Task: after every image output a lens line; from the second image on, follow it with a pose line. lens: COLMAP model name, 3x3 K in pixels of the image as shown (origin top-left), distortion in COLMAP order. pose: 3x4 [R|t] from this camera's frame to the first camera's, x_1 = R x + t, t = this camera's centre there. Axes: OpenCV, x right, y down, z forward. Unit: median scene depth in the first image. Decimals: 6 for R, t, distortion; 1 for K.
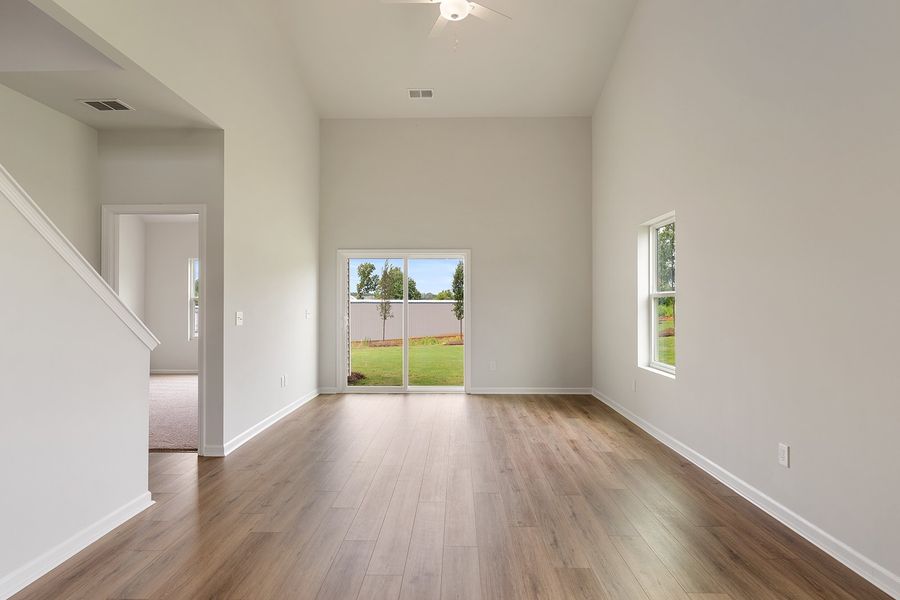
lens RADIAL K [[521.0, 0, 449.2], [0, 521.0, 308.0], [0, 0, 1]] dist [0.007718, 0.000428]
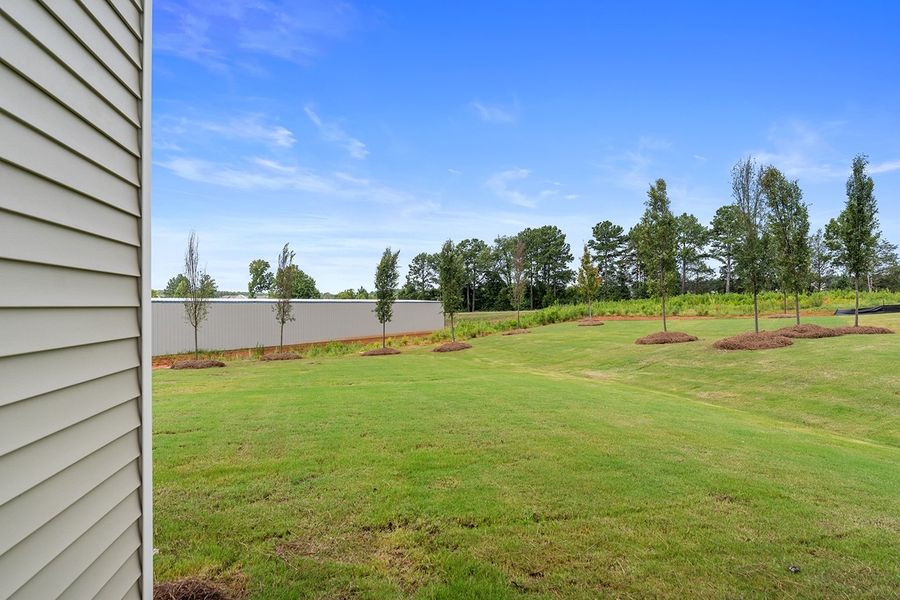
lens RADIAL K [[434.5, 0, 448.8], [0, 434.5, 303.2], [0, 0, 1]] dist [0.001955, 0.000719]
pose [[0.968530, -0.003604, 0.248872, -0.153775], [0.005377, 0.999965, -0.006446, -0.011604], [-0.248840, 0.007582, 0.968515, 1.047891]]
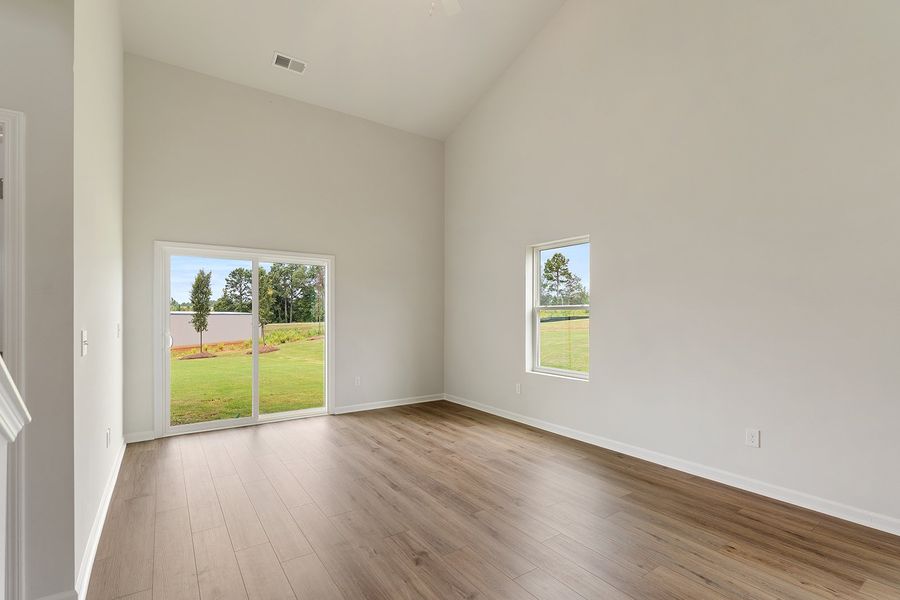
lens RADIAL K [[434.5, 0, 458.0], [0, 434.5, 321.6], [0, 0, 1]] dist [0.001955, 0.000719]
pose [[0.801060, -0.008599, 0.598523, -0.236773], [0.004069, 0.999952, 0.008921, -0.003928], [-0.598571, -0.004710, 0.801056, 0.258366]]
